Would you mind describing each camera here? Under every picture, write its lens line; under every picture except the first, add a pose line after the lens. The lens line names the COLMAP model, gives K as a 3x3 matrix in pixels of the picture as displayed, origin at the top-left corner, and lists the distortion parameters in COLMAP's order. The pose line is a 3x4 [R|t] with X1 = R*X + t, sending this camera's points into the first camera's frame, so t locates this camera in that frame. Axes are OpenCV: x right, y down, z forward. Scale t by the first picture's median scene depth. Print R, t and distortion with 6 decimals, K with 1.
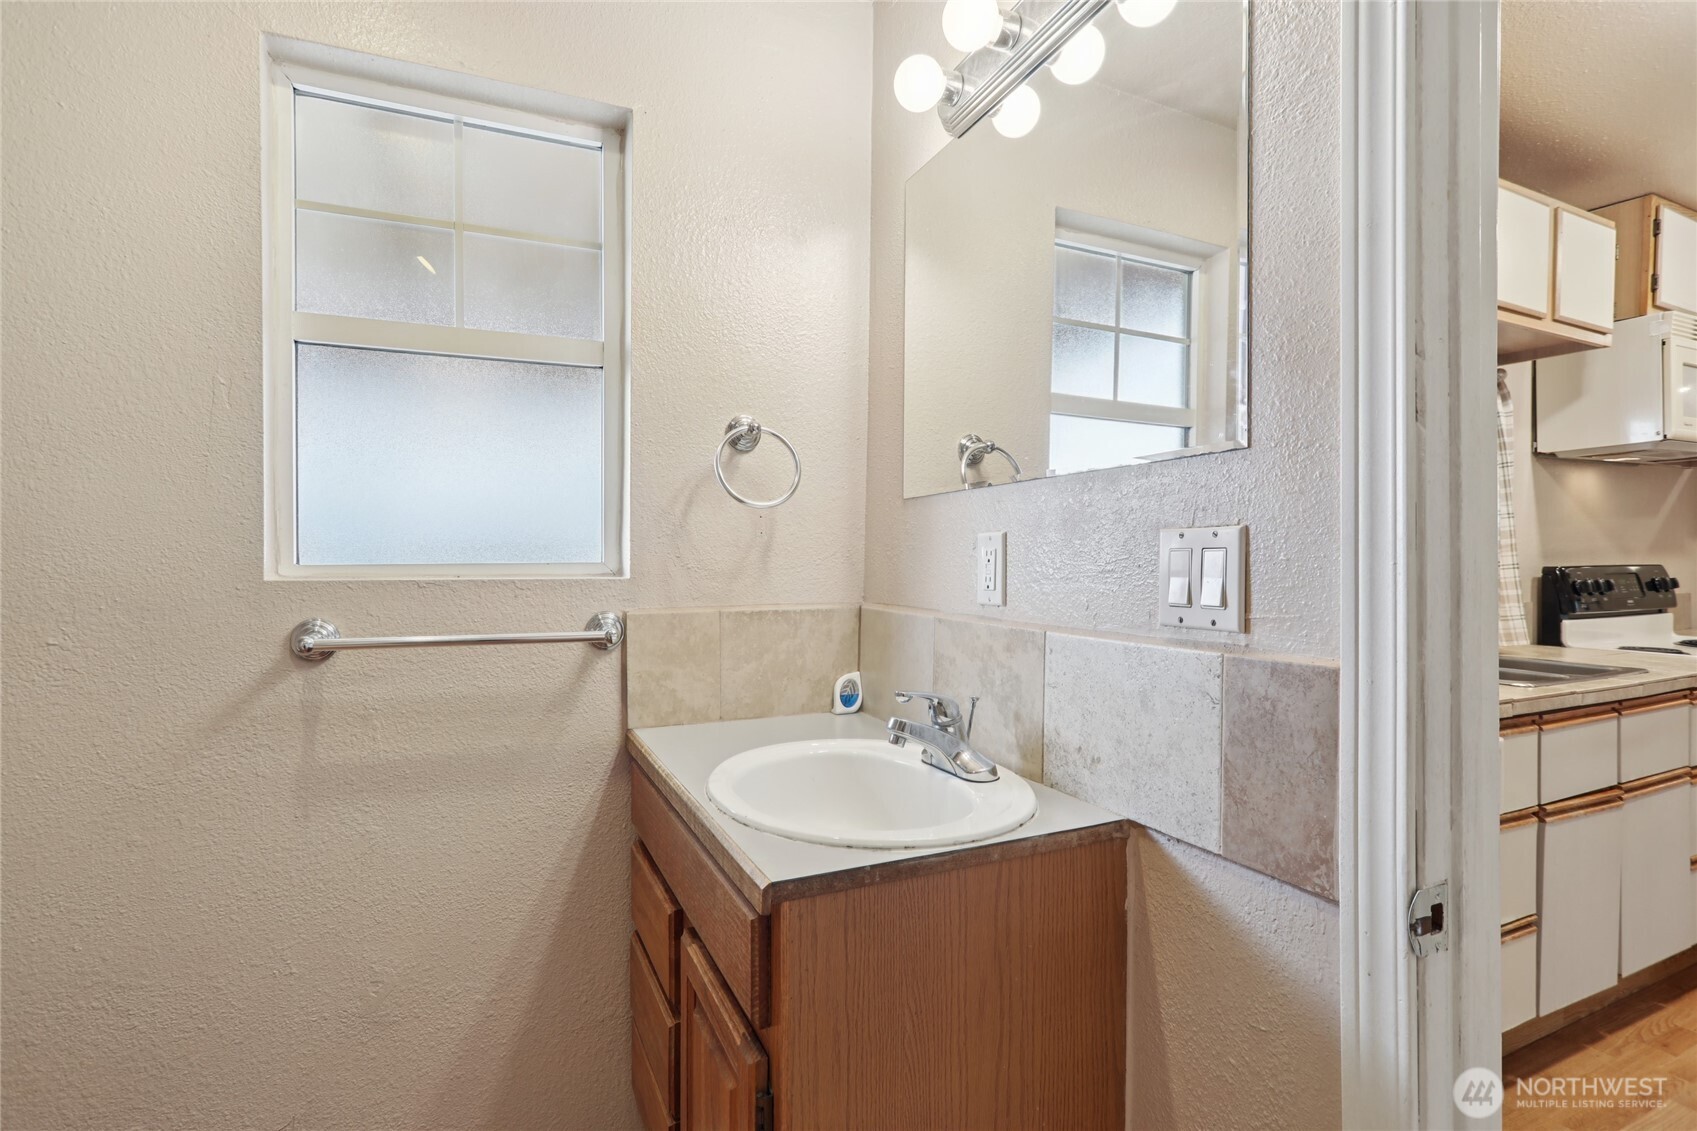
lens RADIAL K [[804.8, 0, 851.4], [0, 804.8, 568.4], [0, 0, 1]] dist [-0.010069, 0.003788]
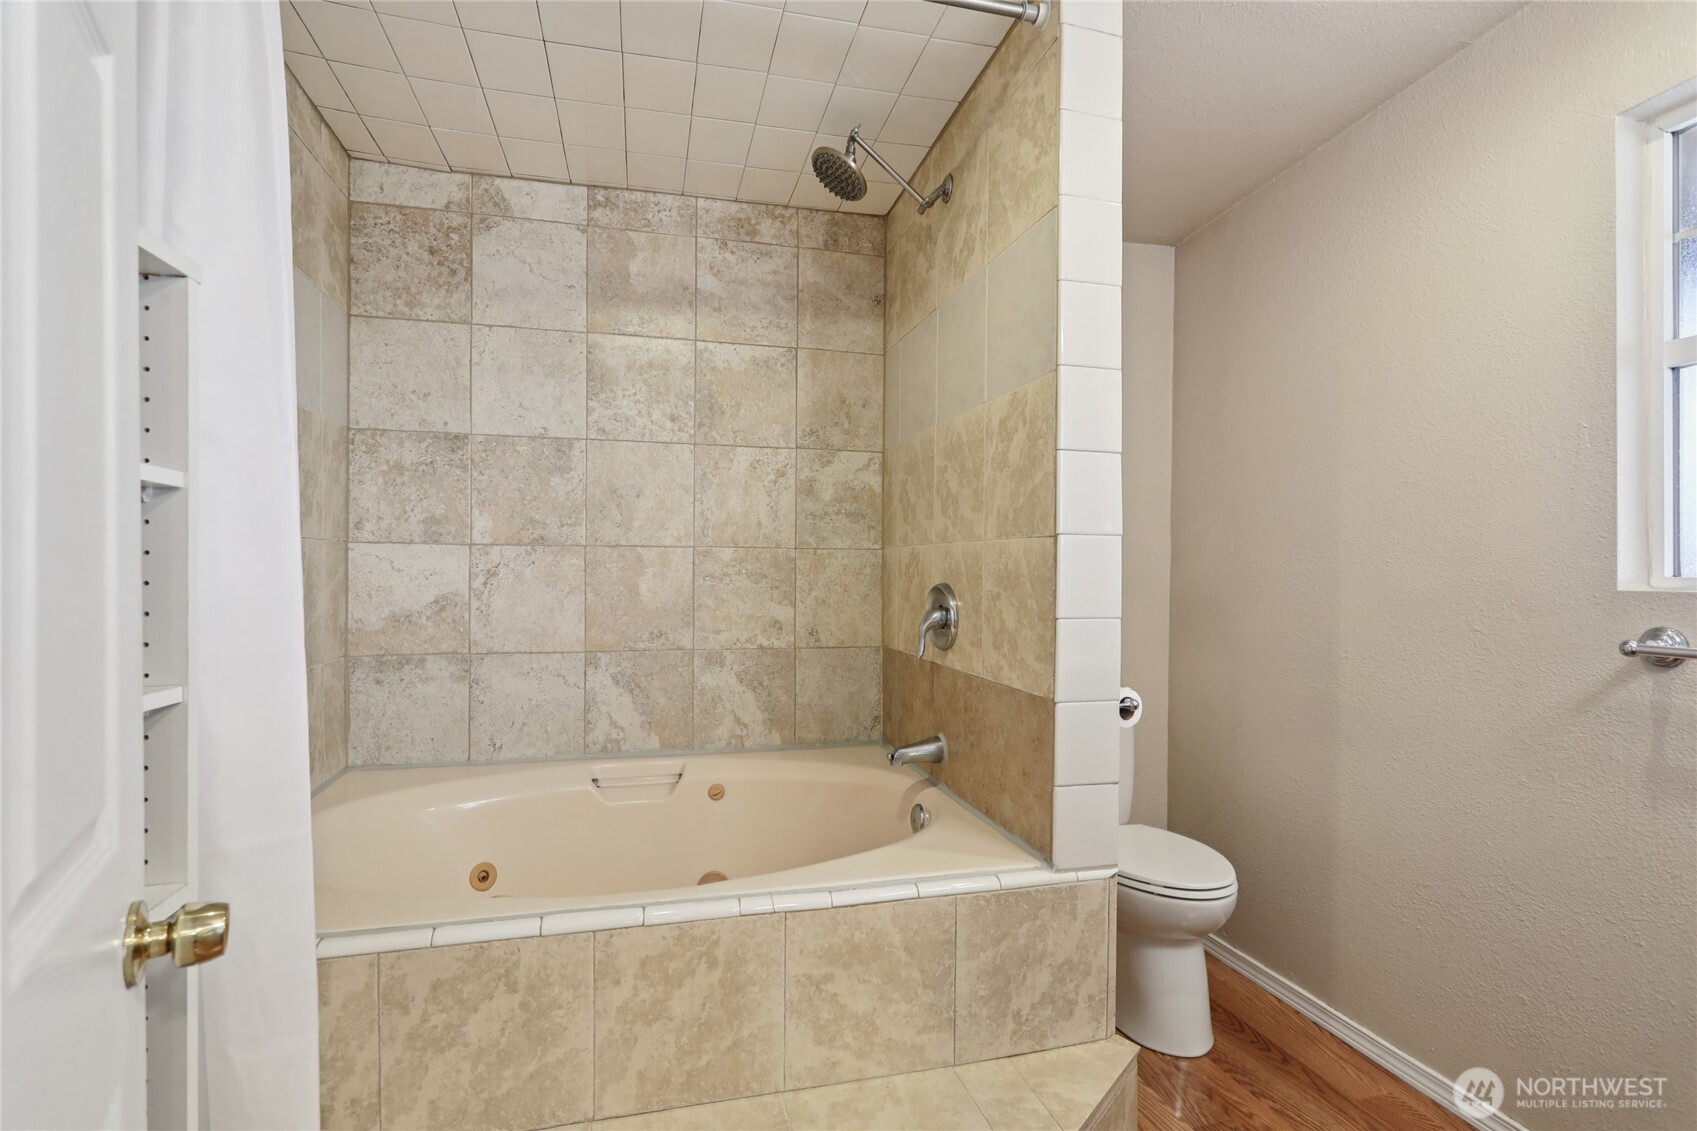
lens RADIAL K [[804.8, 0, 842.5], [0, 804.8, 570.1], [0, 0, 1]] dist [-0.010069, 0.003788]
pose [[-0.185120, -0.004568, -0.982705, 0.590572], [-0.005133, 0.999980, -0.003681, -0.004006], [0.982703, 0.004363, -0.185139, 0.114862]]
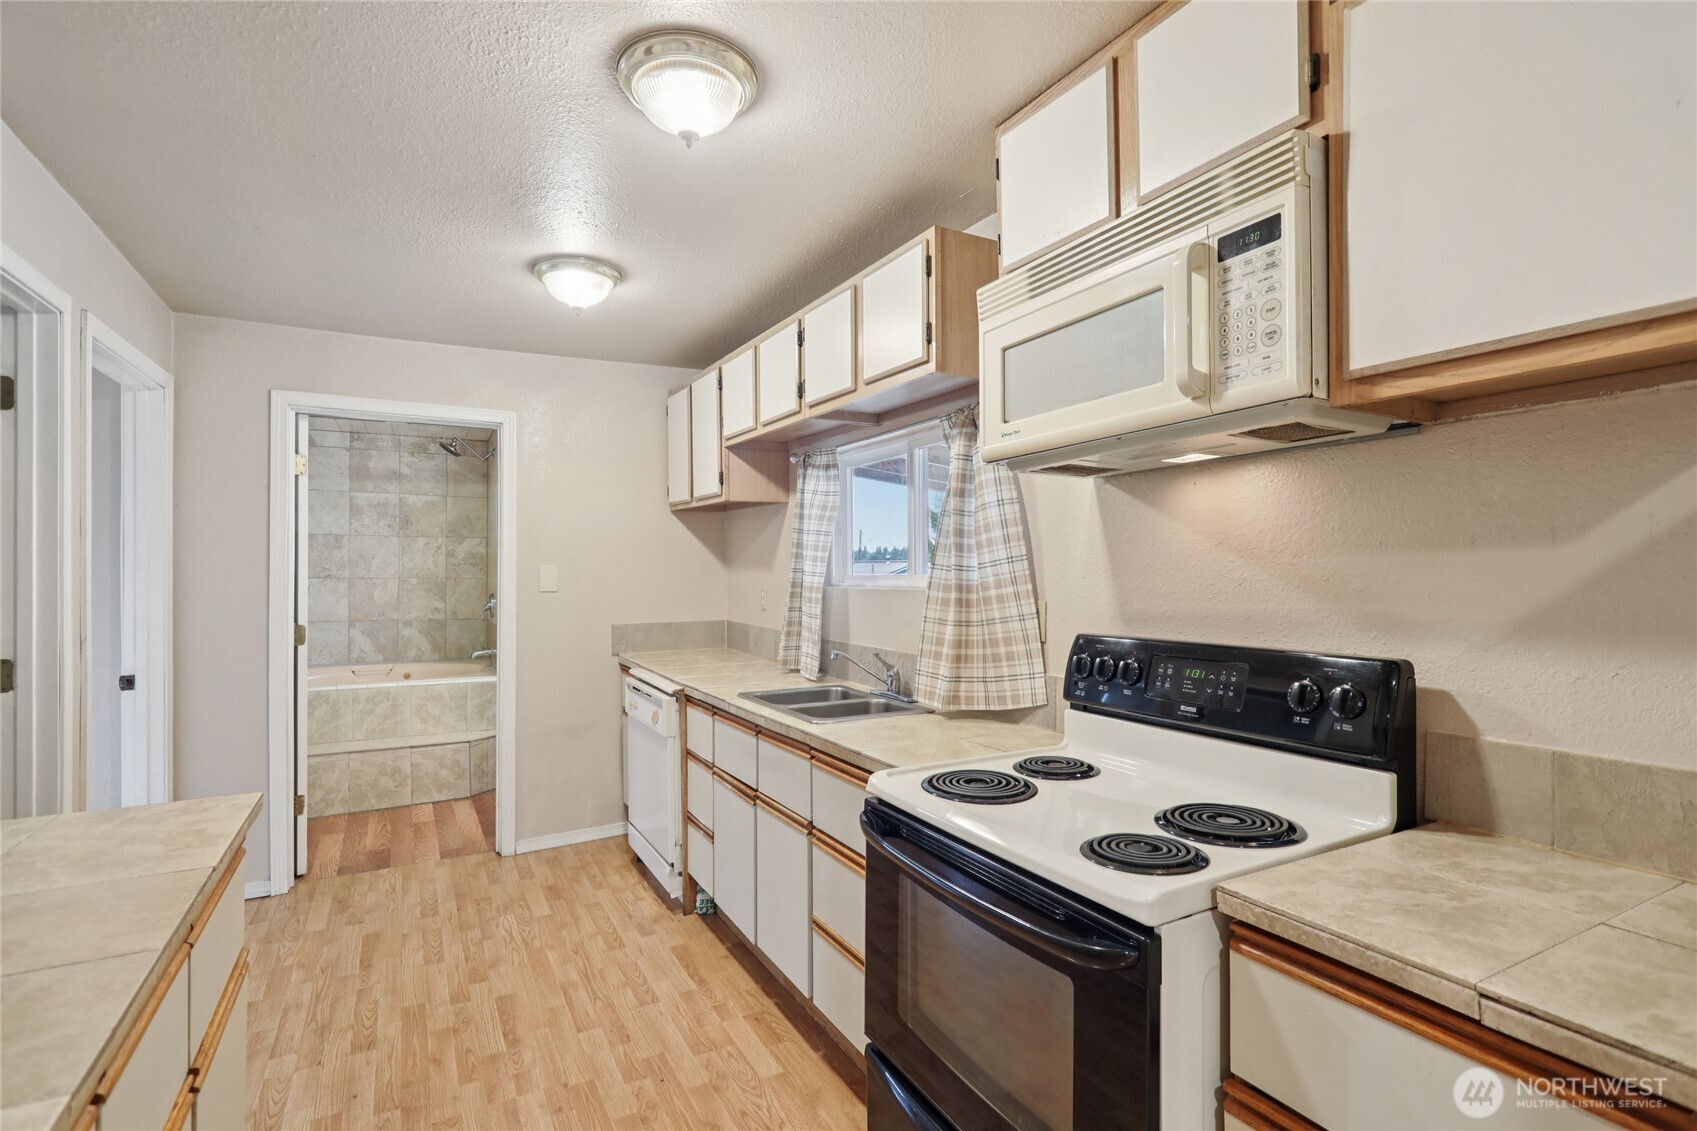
lens RADIAL K [[804.8, 0, 855.3], [0, 804.8, 567.3], [0, 0, 1]] dist [-0.010069, 0.003788]
pose [[0.070271, -0.002321, -0.997525, 3.329718], [-0.006121, 0.999977, -0.002758, -0.119434], [0.997509, 0.006300, 0.070255, 1.578873]]
